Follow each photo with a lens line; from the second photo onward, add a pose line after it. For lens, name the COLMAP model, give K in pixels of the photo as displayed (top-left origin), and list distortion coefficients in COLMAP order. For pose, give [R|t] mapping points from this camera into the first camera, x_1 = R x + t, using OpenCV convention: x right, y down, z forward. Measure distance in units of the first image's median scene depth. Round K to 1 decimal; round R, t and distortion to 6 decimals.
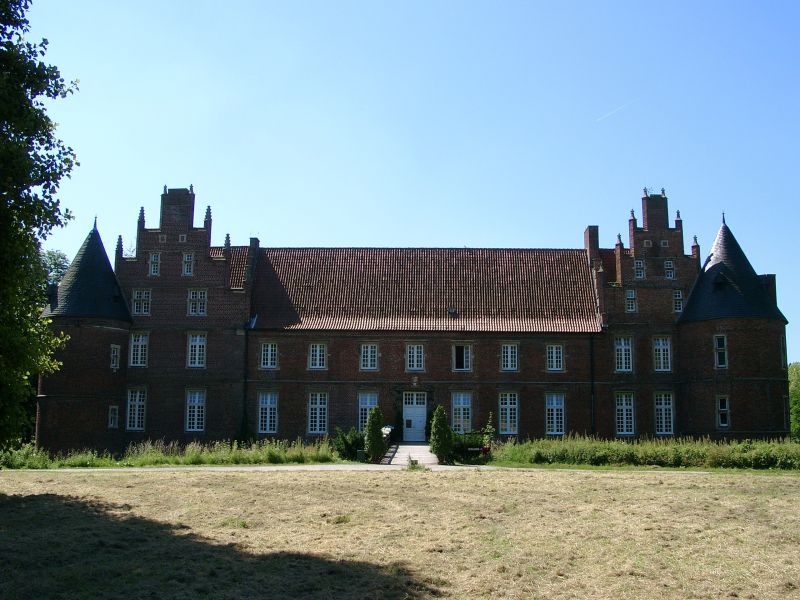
lens RADIAL K [[819.9, 0, 400.0], [0, 819.9, 300.0], [0, 0, 1]] dist [-0.070074, -0.001528]
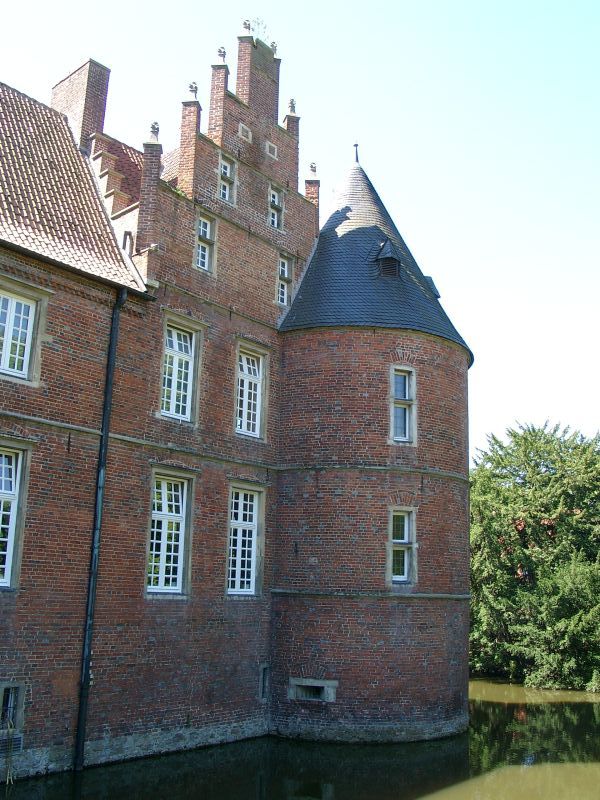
lens RADIAL K [[819.9, 0, 300.0], [0, 819.9, 400.0], [0, 0, 1]] dist [-0.070074, -0.001528]
pose [[0.641239, 0.188509, 0.743826, 0.037870], [-0.155440, 0.981169, -0.114657, 0.112544], [-0.751433, -0.042098, 0.658465, 0.716862]]
